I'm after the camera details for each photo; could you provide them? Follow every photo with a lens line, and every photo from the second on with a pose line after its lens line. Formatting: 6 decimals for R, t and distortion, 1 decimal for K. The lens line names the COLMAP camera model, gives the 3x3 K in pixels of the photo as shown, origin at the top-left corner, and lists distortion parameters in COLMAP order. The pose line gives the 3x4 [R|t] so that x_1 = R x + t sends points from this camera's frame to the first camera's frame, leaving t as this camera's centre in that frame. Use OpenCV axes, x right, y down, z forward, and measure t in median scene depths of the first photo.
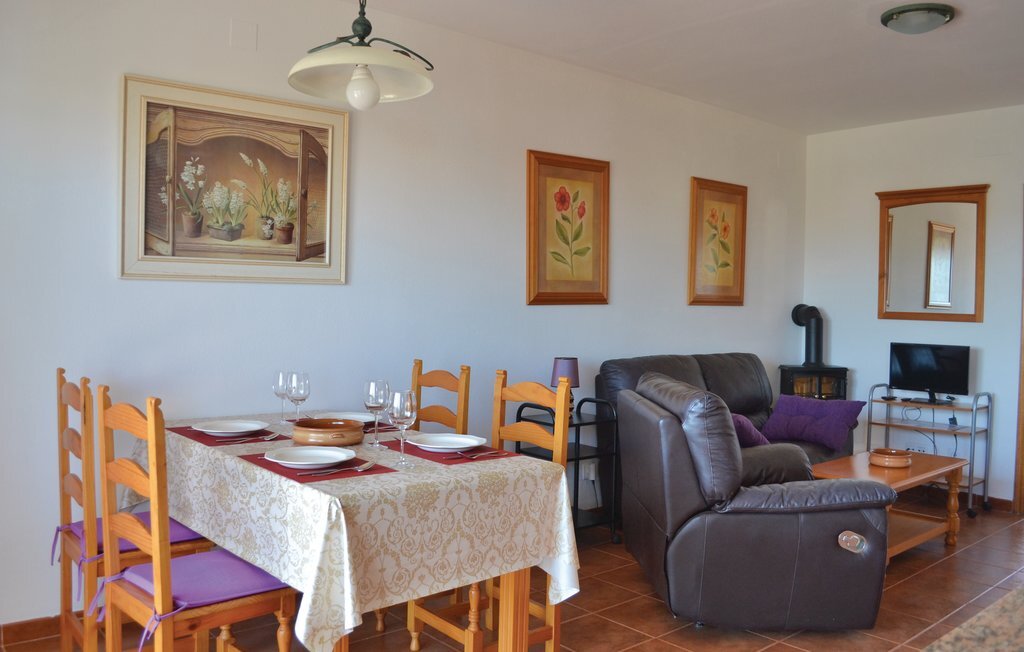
lens RADIAL K [[837.2, 0, 513.4], [0, 837.2, 331.3], [0, 0, 1]] dist [-0.084156, 0.016865]
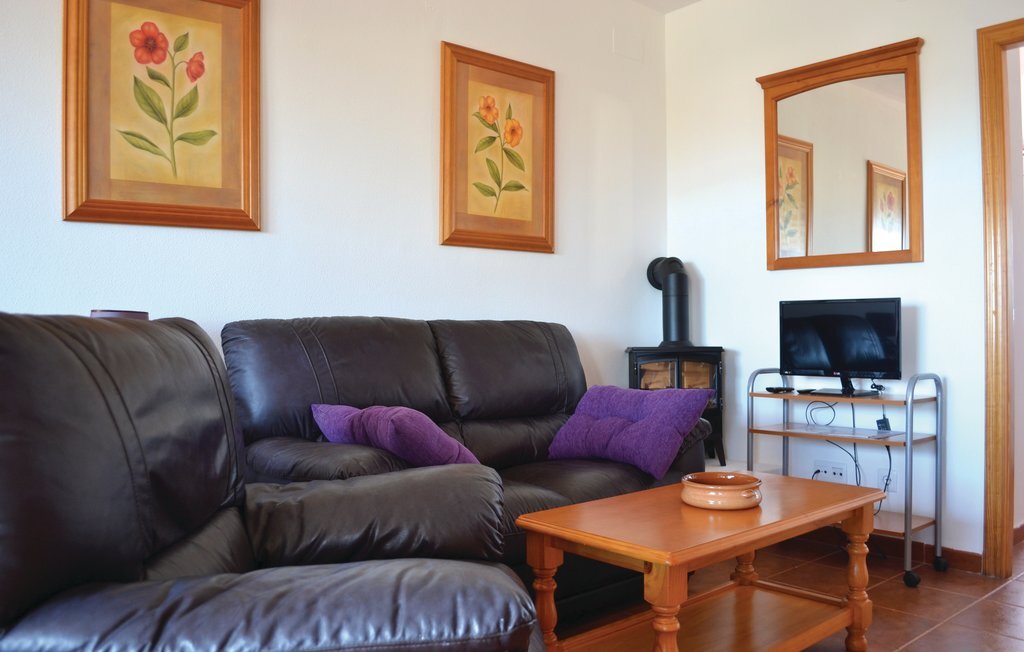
lens RADIAL K [[837.2, 0, 509.8], [0, 837.2, 327.1], [0, 0, 1]] dist [-0.084156, 0.016865]
pose [[0.999792, -0.020407, -0.000270, 0.249839], [0.020380, 0.999008, -0.039587, 0.053675], [0.001077, 0.039573, 0.999216, 0.364358]]
